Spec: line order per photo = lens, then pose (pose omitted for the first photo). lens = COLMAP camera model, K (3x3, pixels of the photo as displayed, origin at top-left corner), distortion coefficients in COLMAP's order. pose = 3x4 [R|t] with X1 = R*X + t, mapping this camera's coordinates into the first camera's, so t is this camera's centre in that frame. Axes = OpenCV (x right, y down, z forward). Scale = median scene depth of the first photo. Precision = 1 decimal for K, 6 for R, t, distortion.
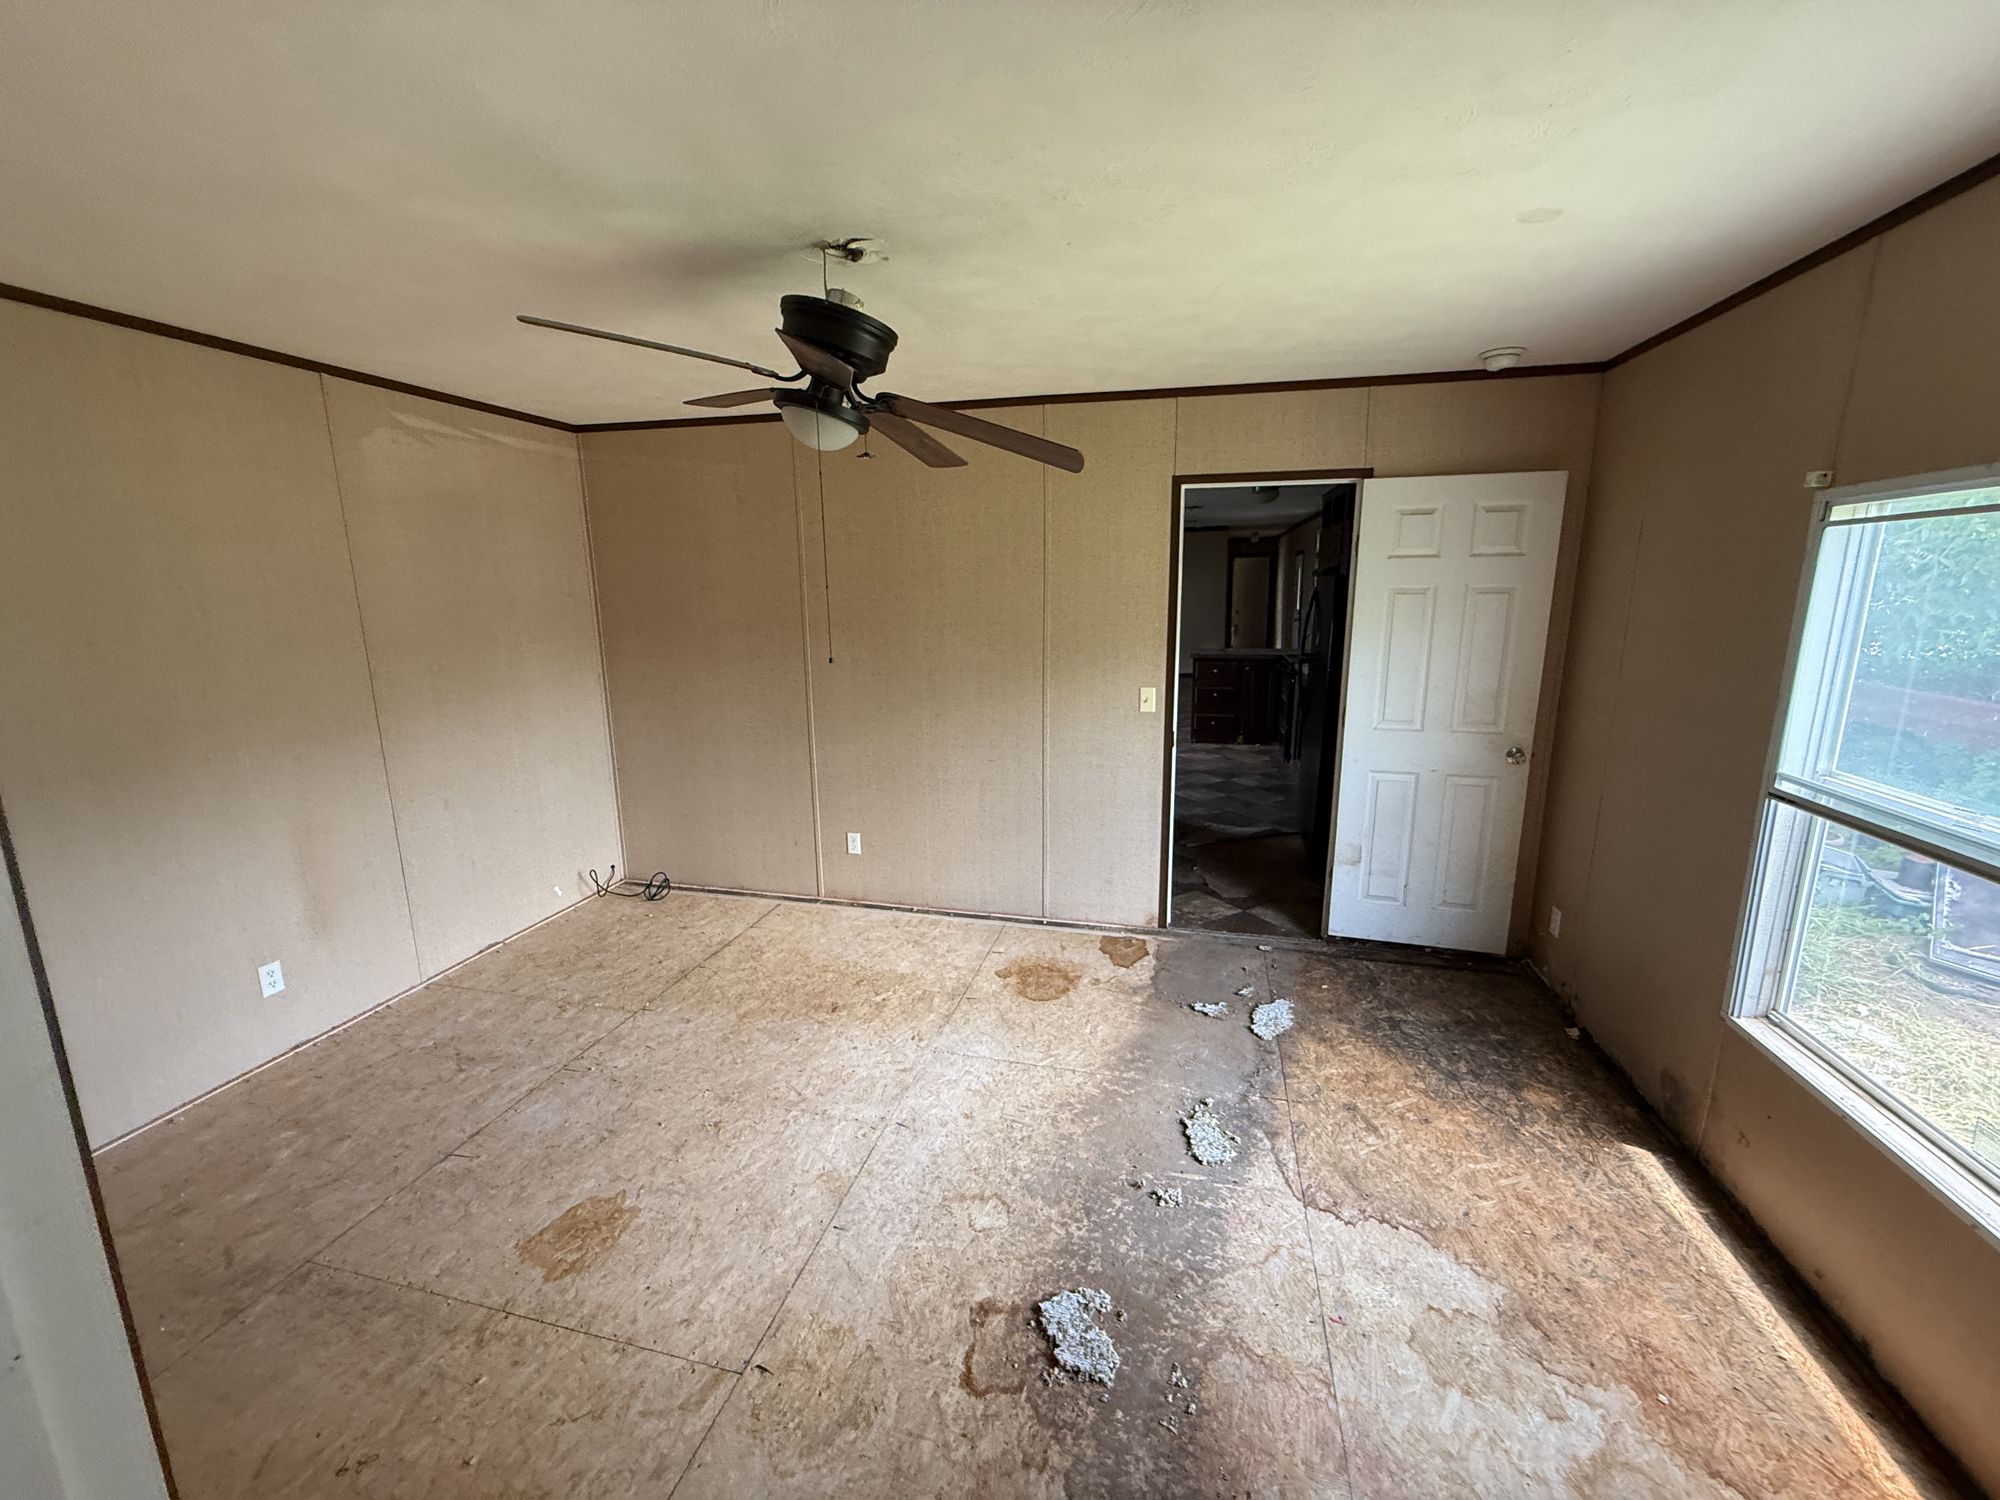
lens RADIAL K [[796.2, 0, 1001.4], [0, 796.2, 740.8], [0, 0, 1]] dist [0.000370, 0.000034]
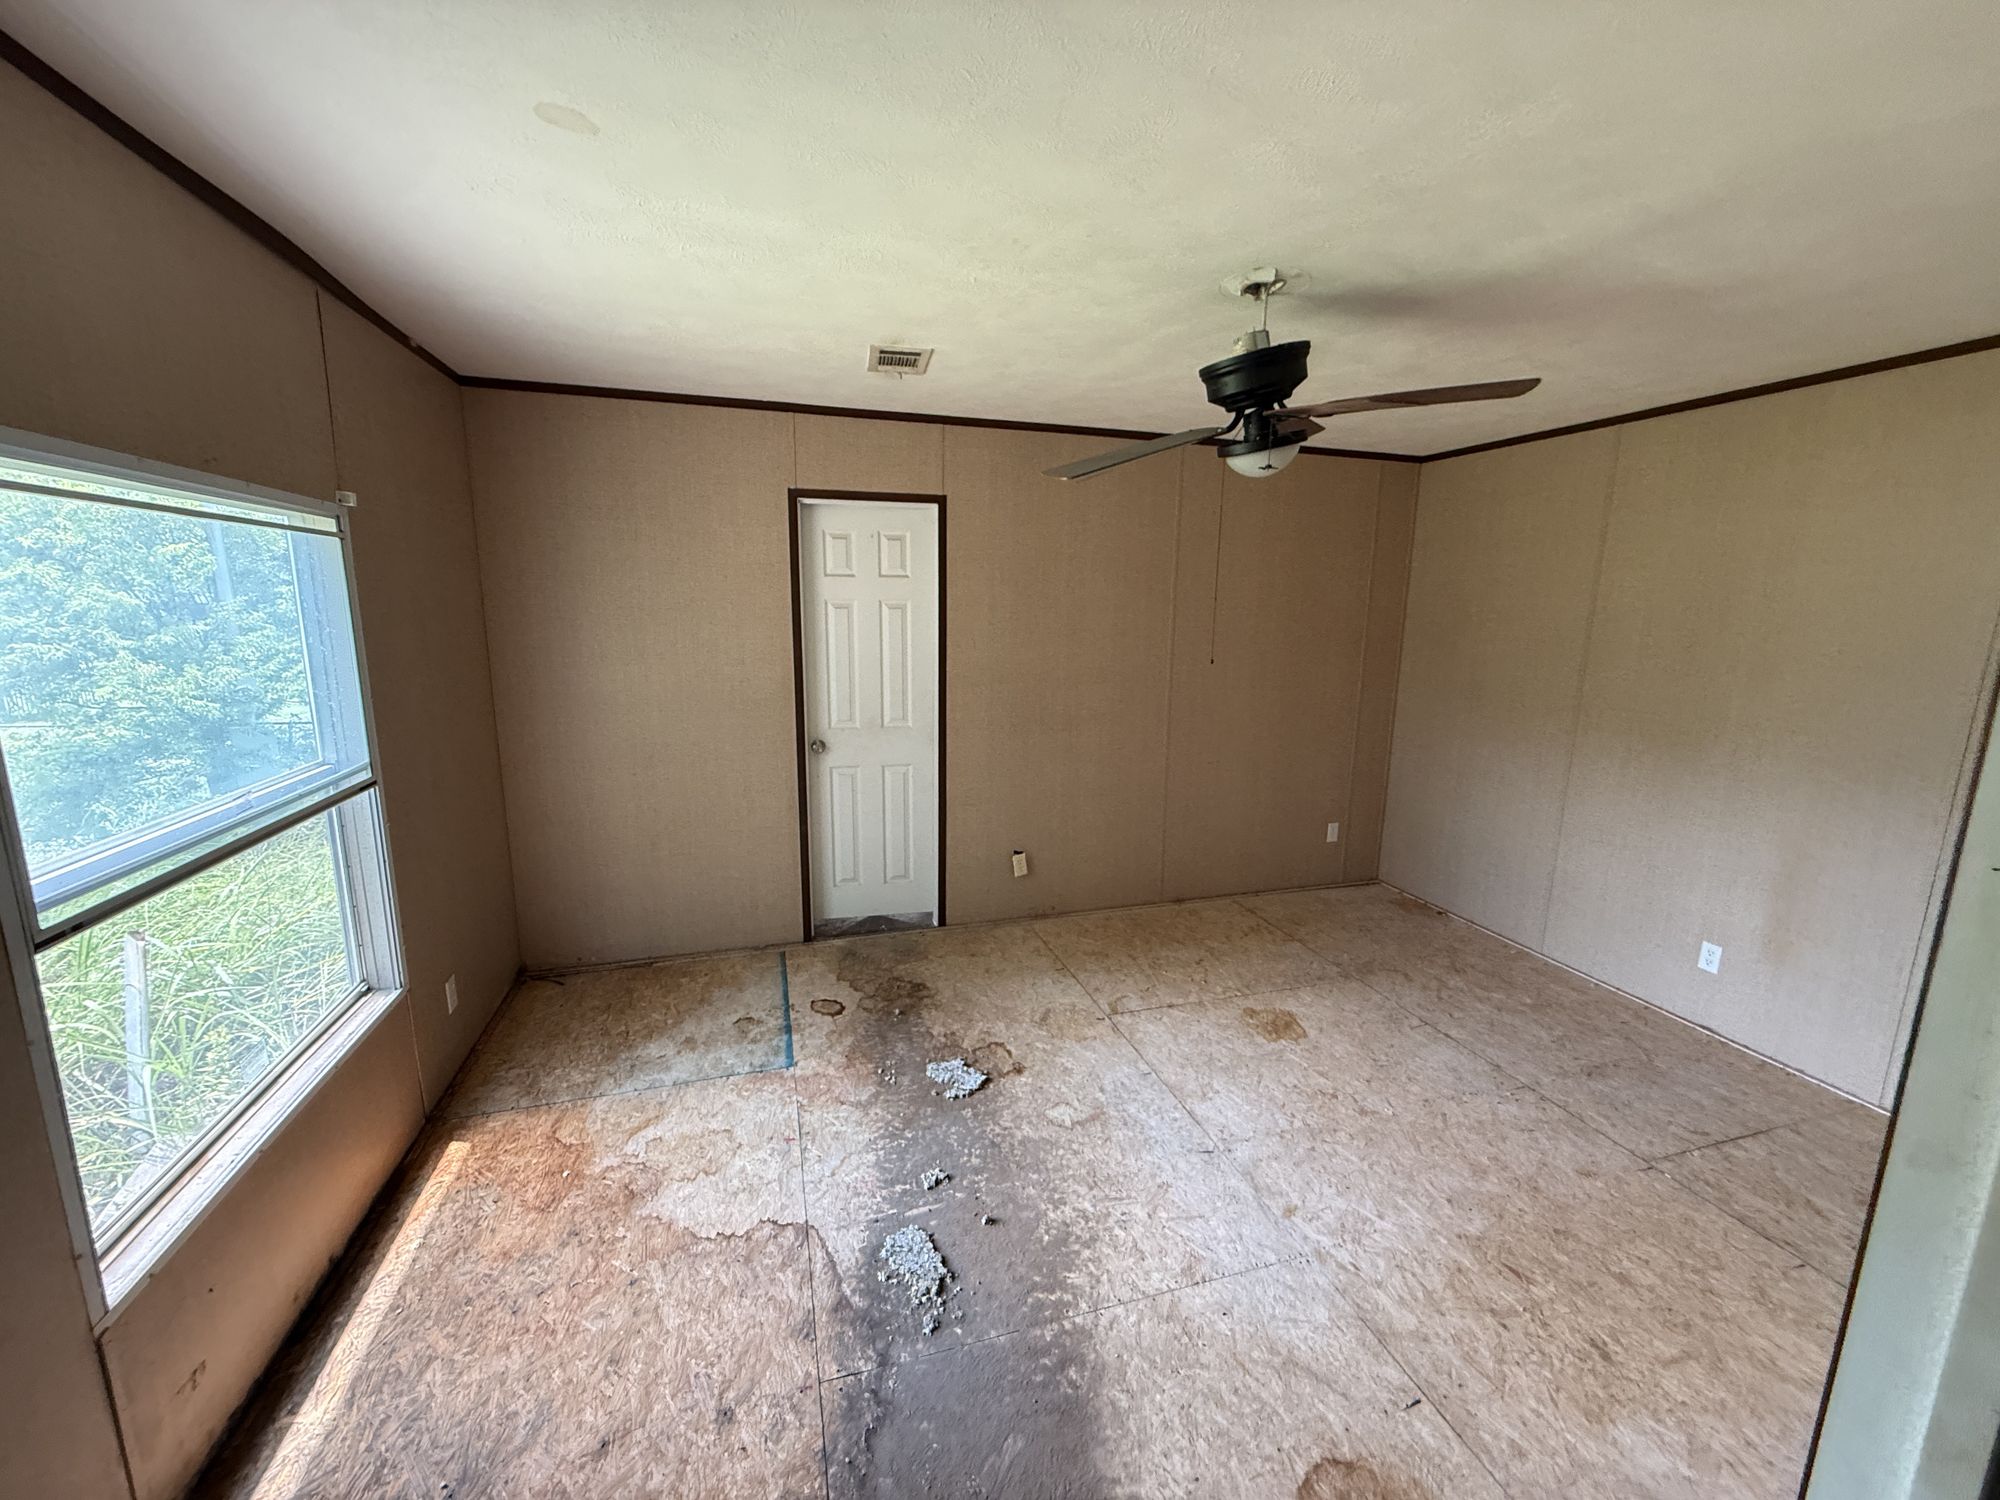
lens RADIAL K [[796.2, 0, 1001.4], [0, 796.2, 750.9], [0, 0, 1]] dist [0.000370, 0.000034]
pose [[-0.858313, 0.089236, -0.505308, 0.619573], [-0.107874, 0.931375, 0.347712, -0.329119], [0.501659, 0.352955, -0.789785, 1.691070]]
